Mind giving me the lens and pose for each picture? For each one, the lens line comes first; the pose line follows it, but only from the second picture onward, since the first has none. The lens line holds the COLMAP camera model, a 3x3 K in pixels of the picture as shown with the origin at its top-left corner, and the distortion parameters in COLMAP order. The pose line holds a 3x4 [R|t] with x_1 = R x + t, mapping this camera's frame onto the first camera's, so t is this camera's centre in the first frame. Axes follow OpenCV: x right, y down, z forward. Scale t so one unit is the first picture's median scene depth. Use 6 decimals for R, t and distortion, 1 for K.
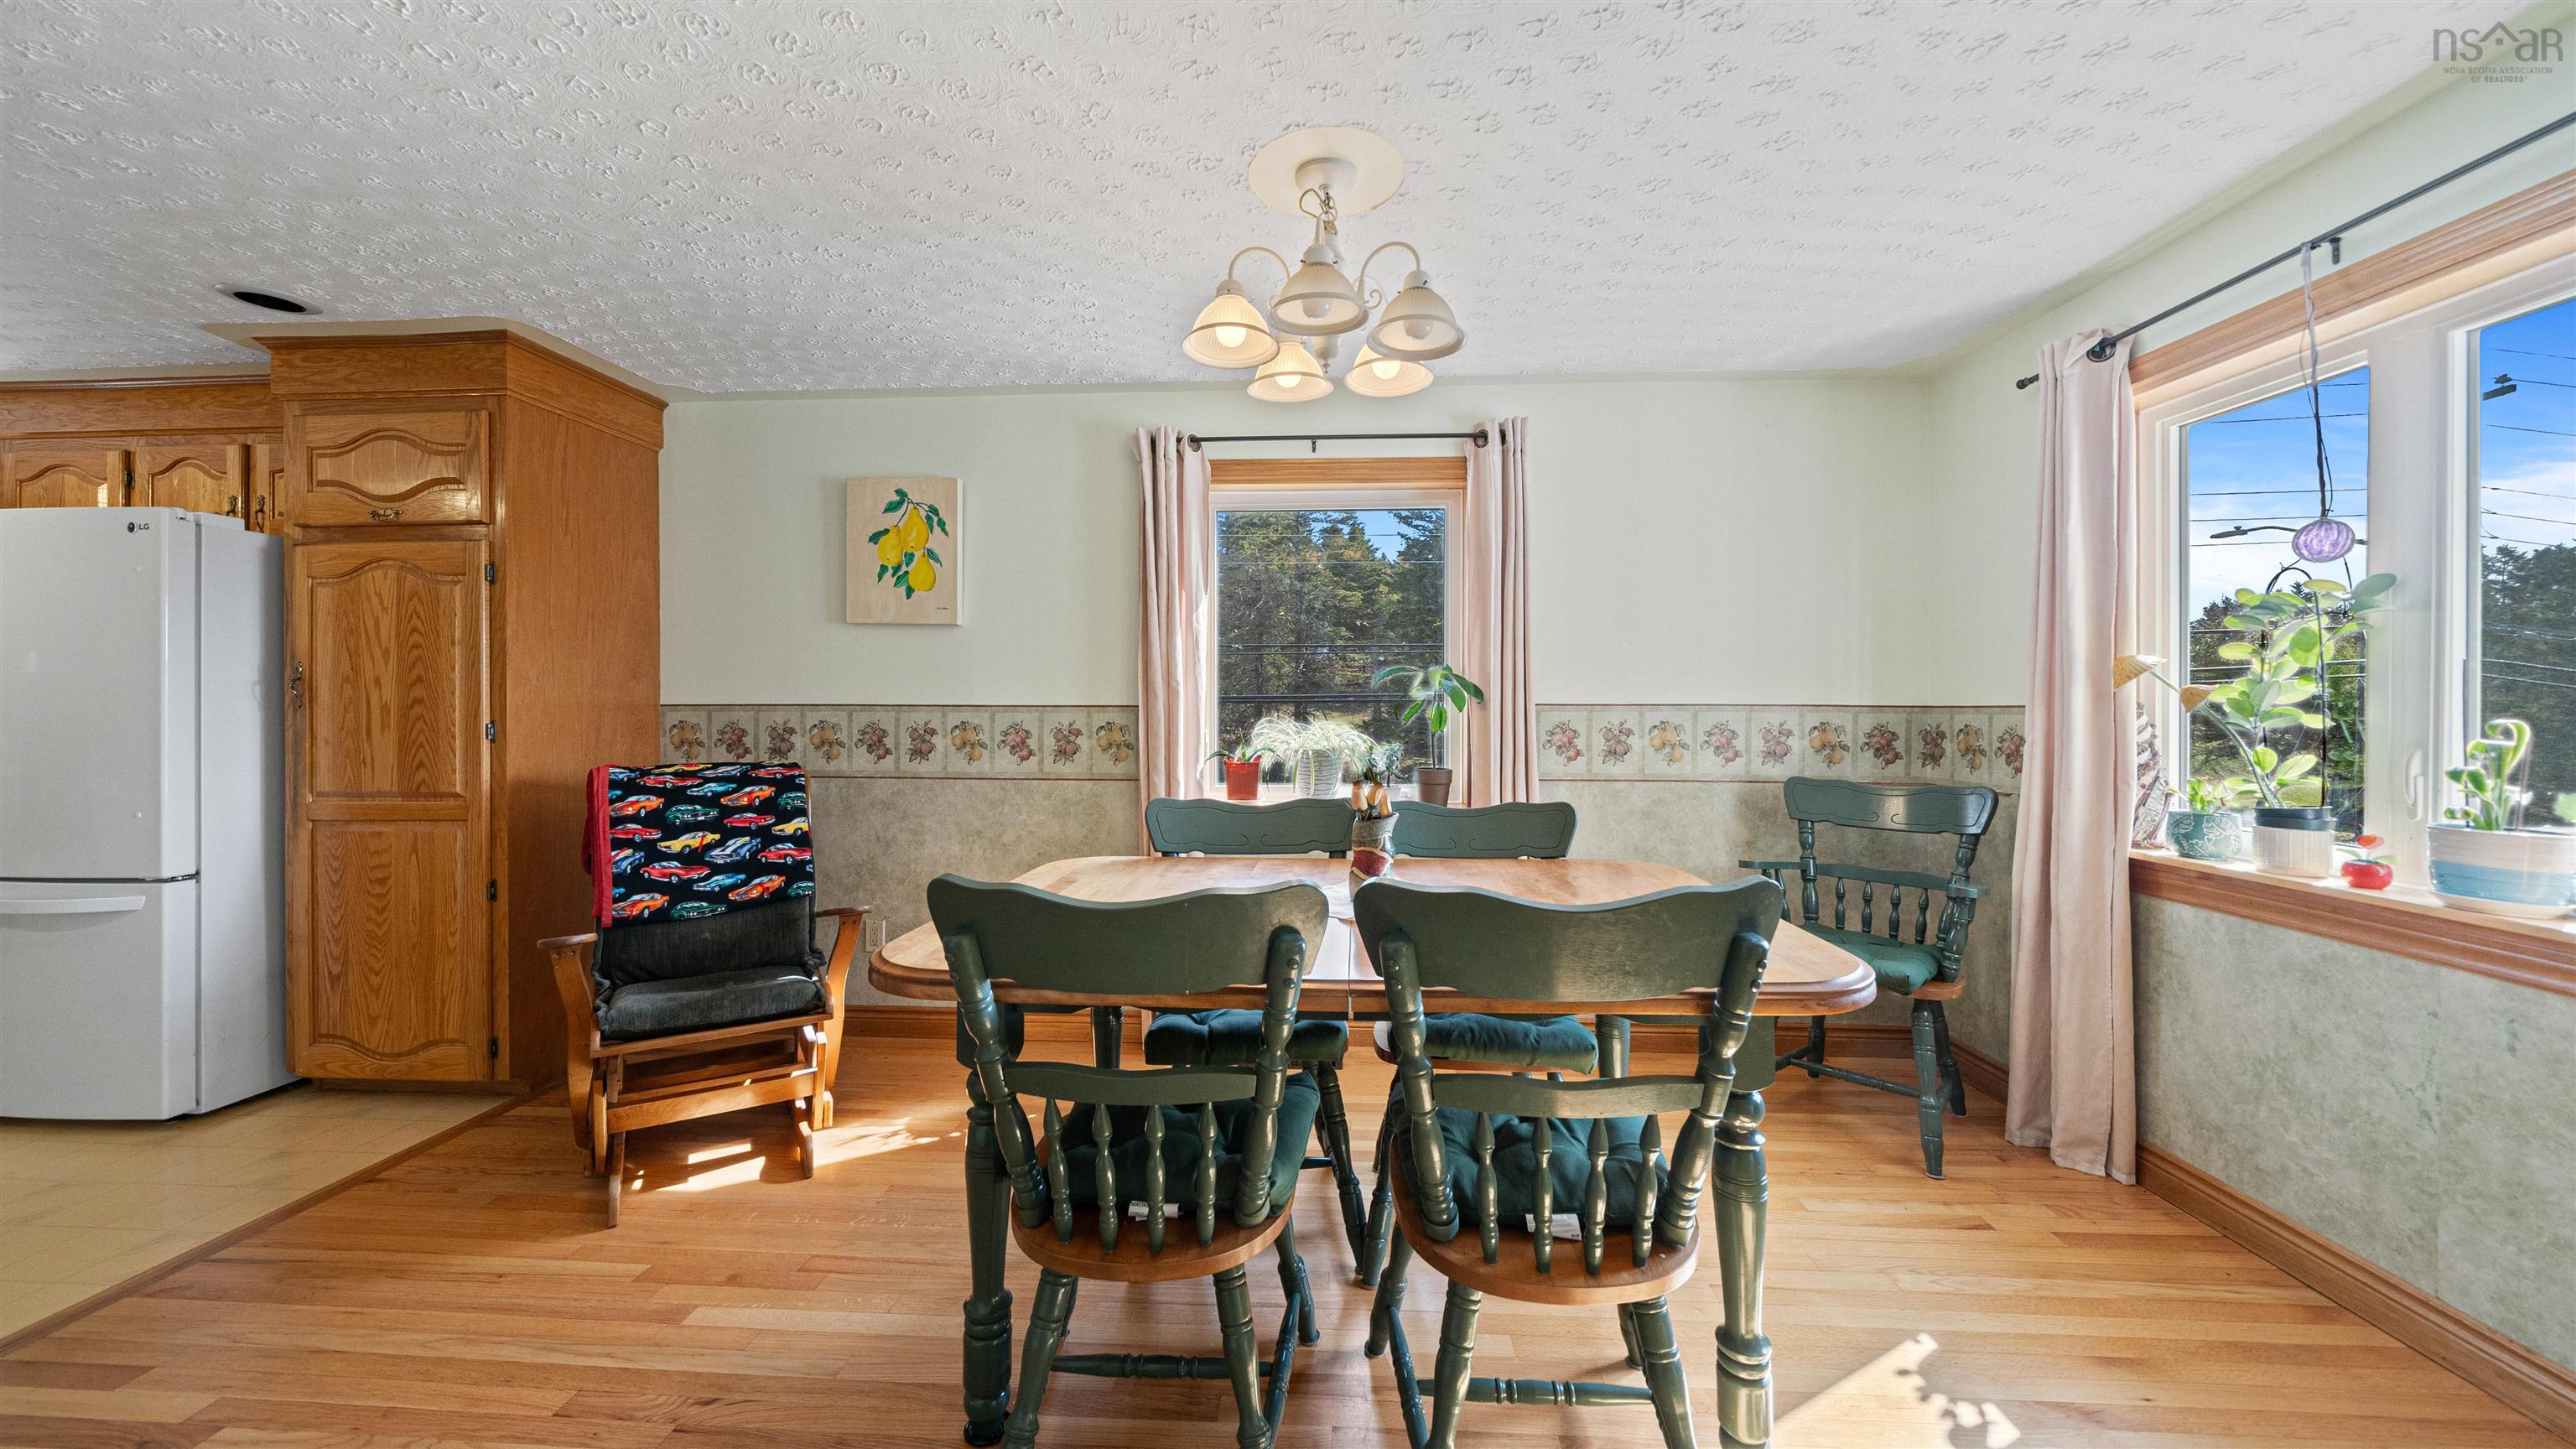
lens RADIAL K [[896.3, 0, 1289.3], [0, 896.3, 716.7], [0, 0, 1]] dist [-0.000927, -0.000039]
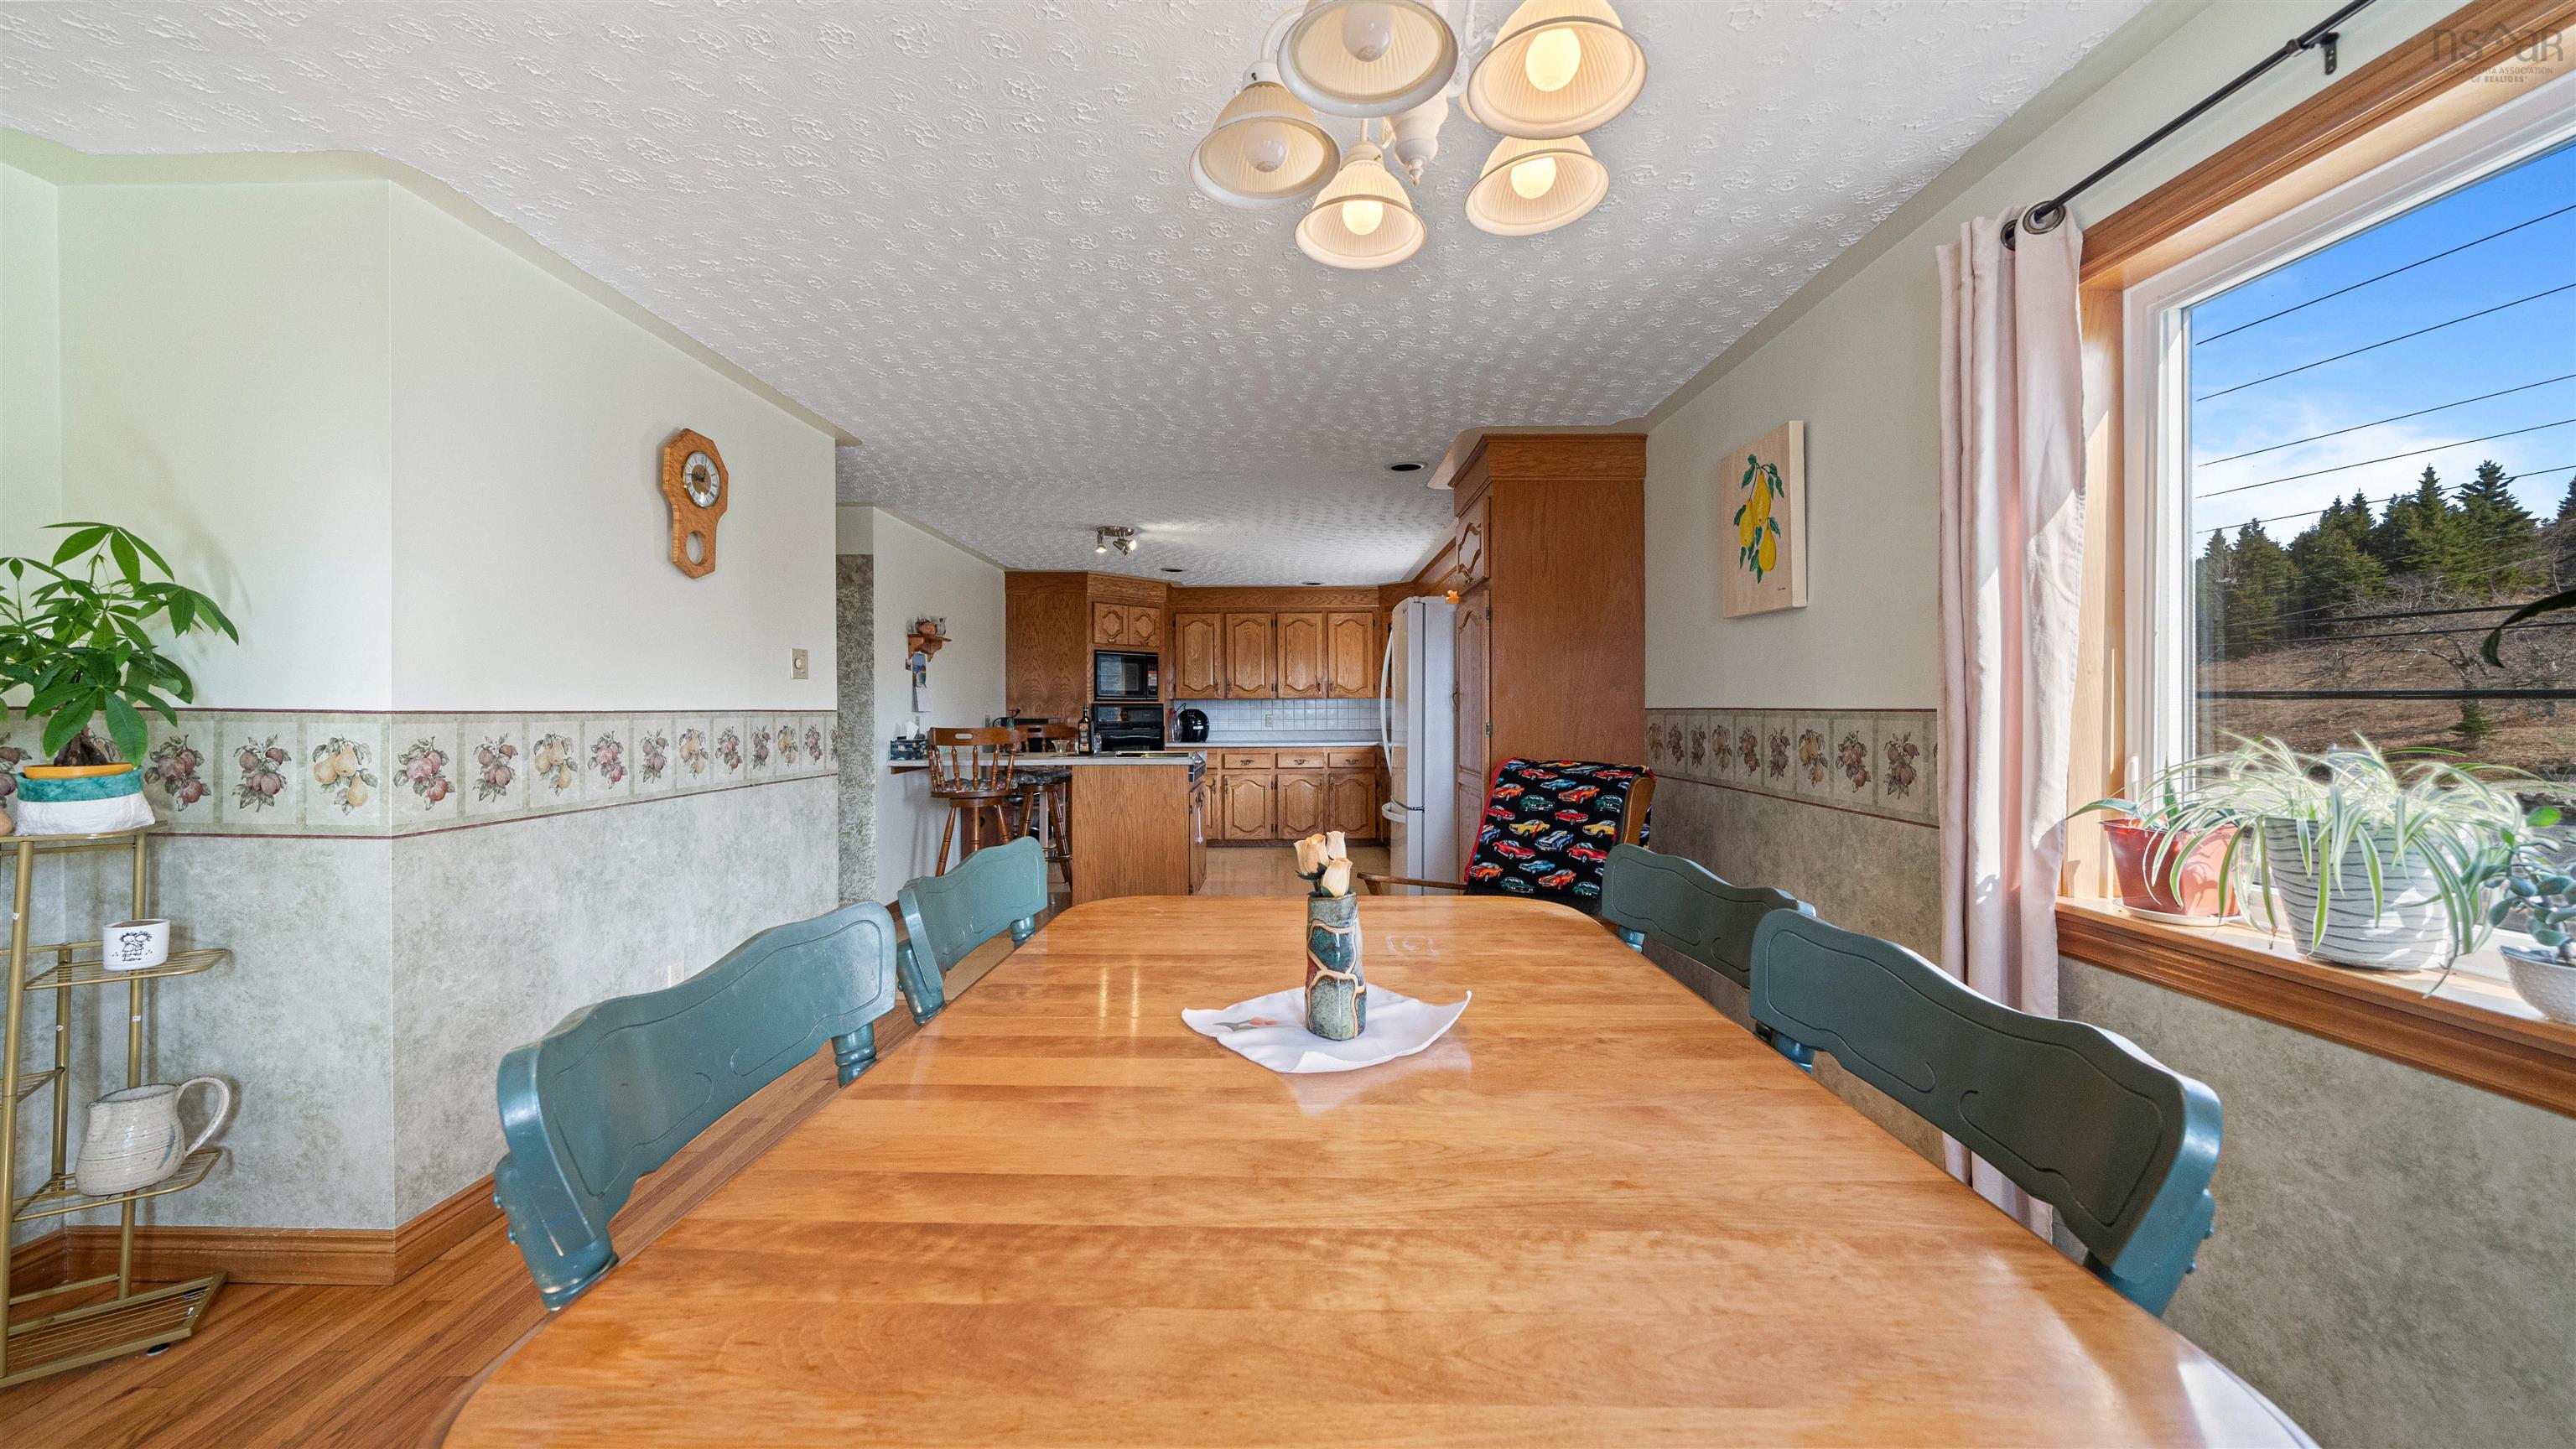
lens RADIAL K [[896.3, 0, 1290.7], [0, 896.3, 711.0], [0, 0, 1]] dist [-0.000927, -0.000039]
pose [[0.071171, 0.001541, -0.997463, 0.414119], [-0.011512, 0.999933, 0.000724, -0.007014], [0.997398, 0.011431, 0.071184, 0.541930]]
